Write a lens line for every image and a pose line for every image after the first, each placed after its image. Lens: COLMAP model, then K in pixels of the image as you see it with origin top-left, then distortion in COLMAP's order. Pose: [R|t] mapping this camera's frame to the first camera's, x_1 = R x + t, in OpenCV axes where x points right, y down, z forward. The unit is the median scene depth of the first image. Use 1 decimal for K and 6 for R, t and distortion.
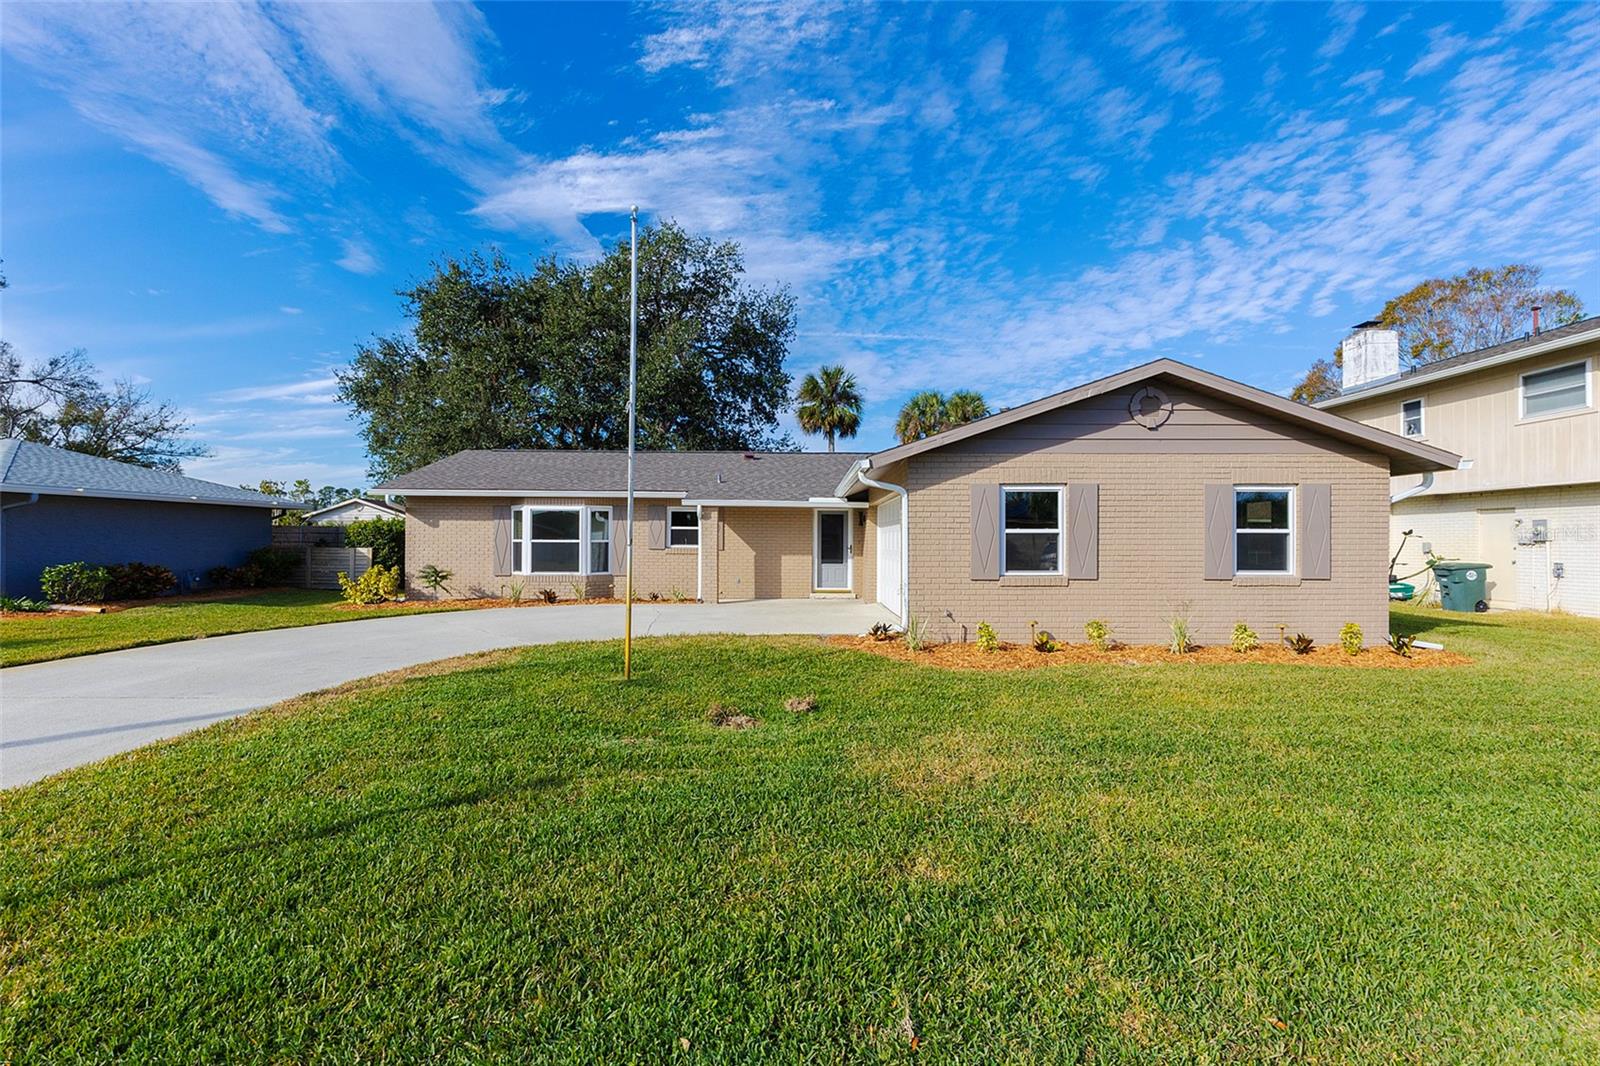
lens RADIAL K [[750.3, 0, 821.7], [0, 750.3, 564.2], [0, 0, 1]] dist [0.001570, -0.000726]
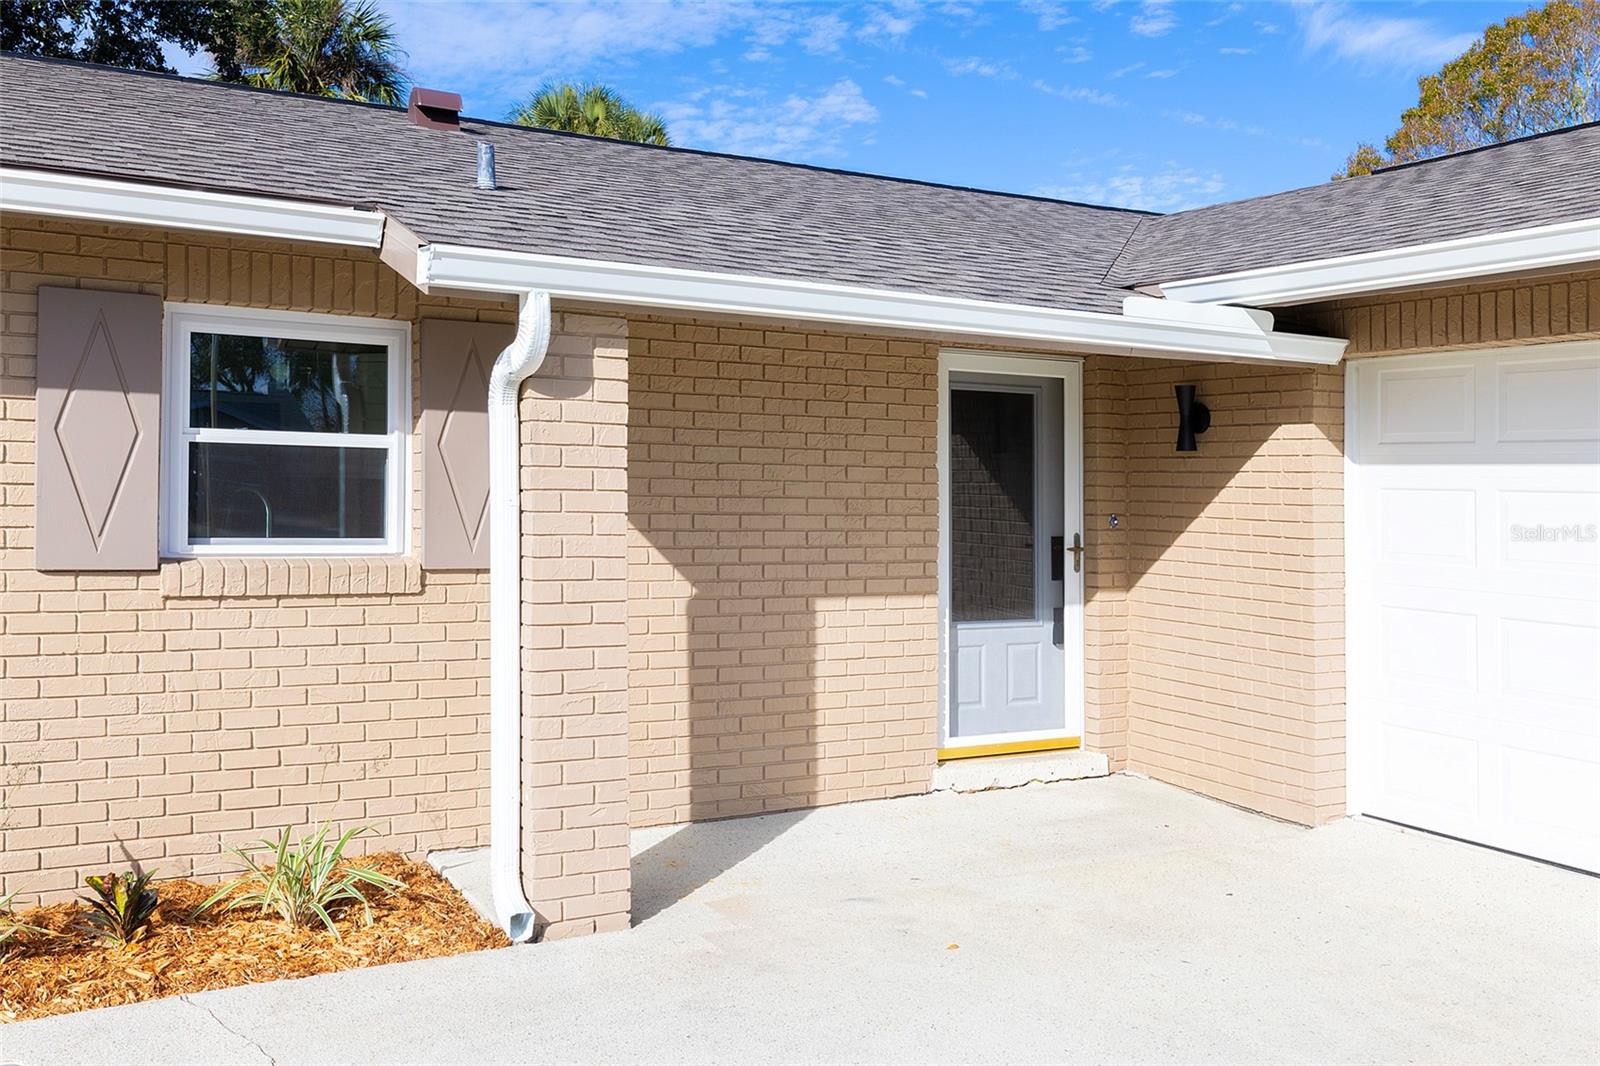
lens RADIAL K [[1370.4, 0, 798.1], [0, 1370.4, 521.3], [0, 0, 1]] dist [-0.023523, -0.004940]
pose [[0.872797, -0.008660, 0.488006, -0.034937], [-0.003658, 0.999698, 0.024283, -0.005759], [-0.488069, -0.022979, 0.872502, 0.104454]]
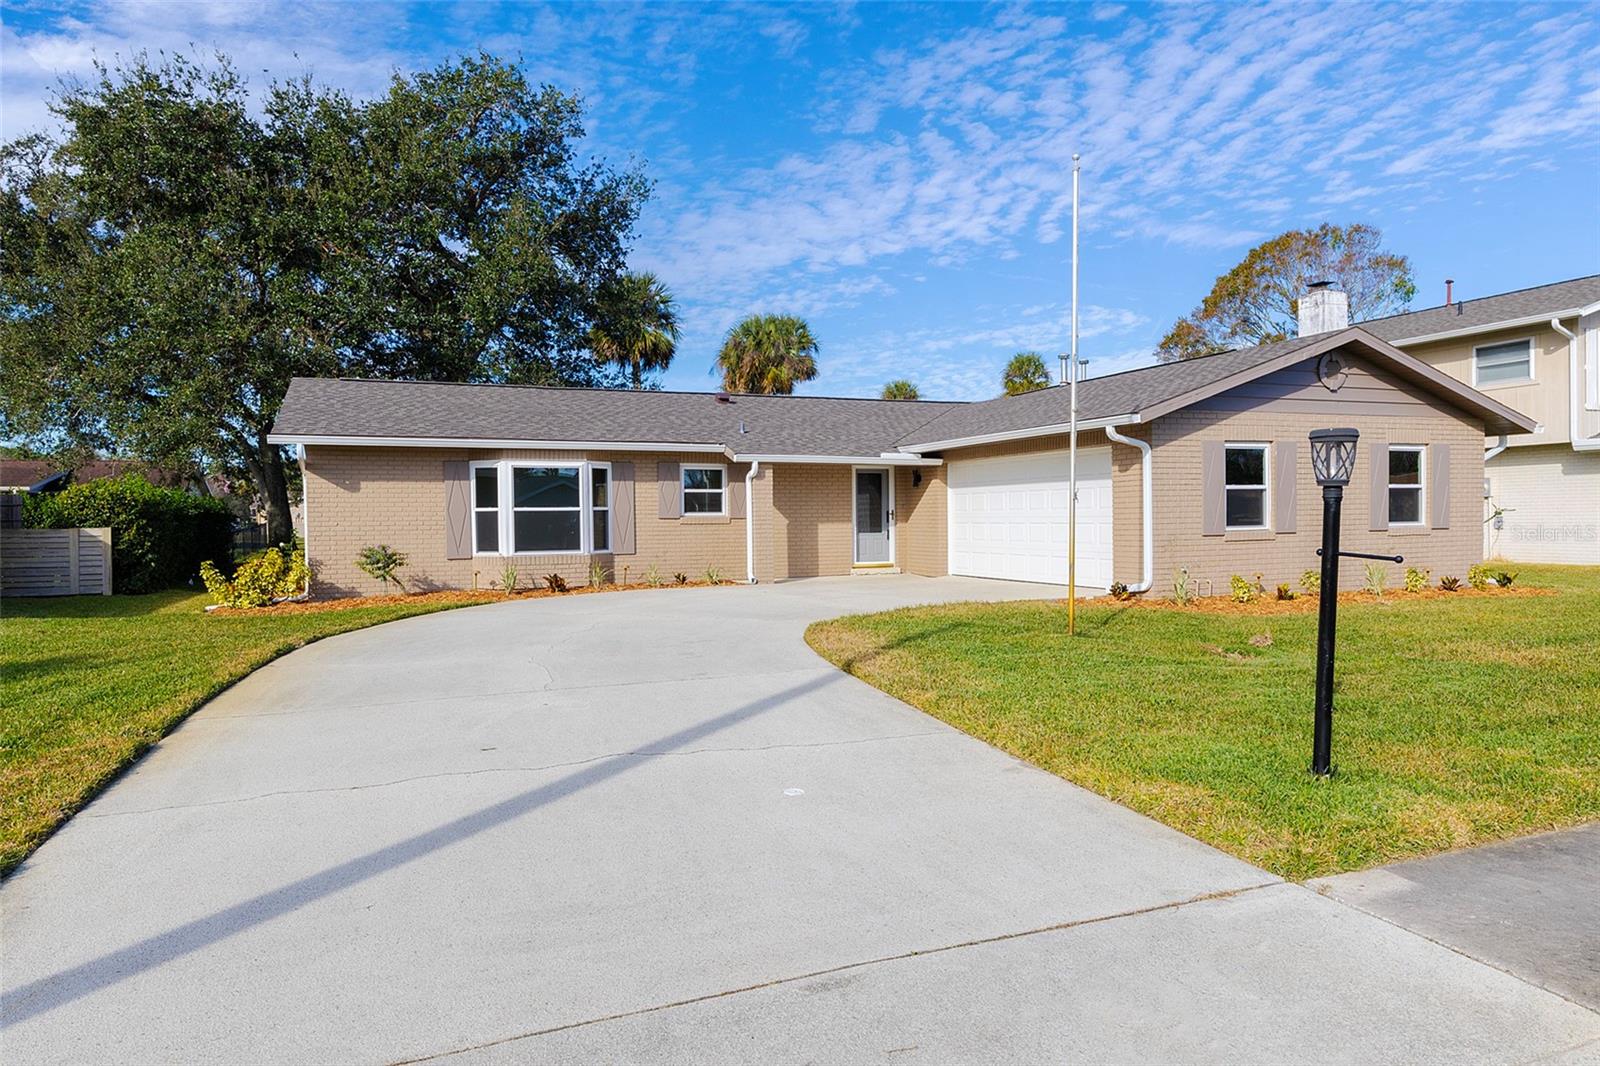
lens RADIAL K [[1075.0, 0, 801.6], [0, 1075.0, 536.5], [0, 0, 1]] dist [-0.001252, -0.004909]
pose [[0.920405, -0.024399, 0.390203, -0.079592], [0.028590, 0.999579, -0.004933, 0.001190], [-0.389919, 0.015697, 0.920716, -0.010072]]
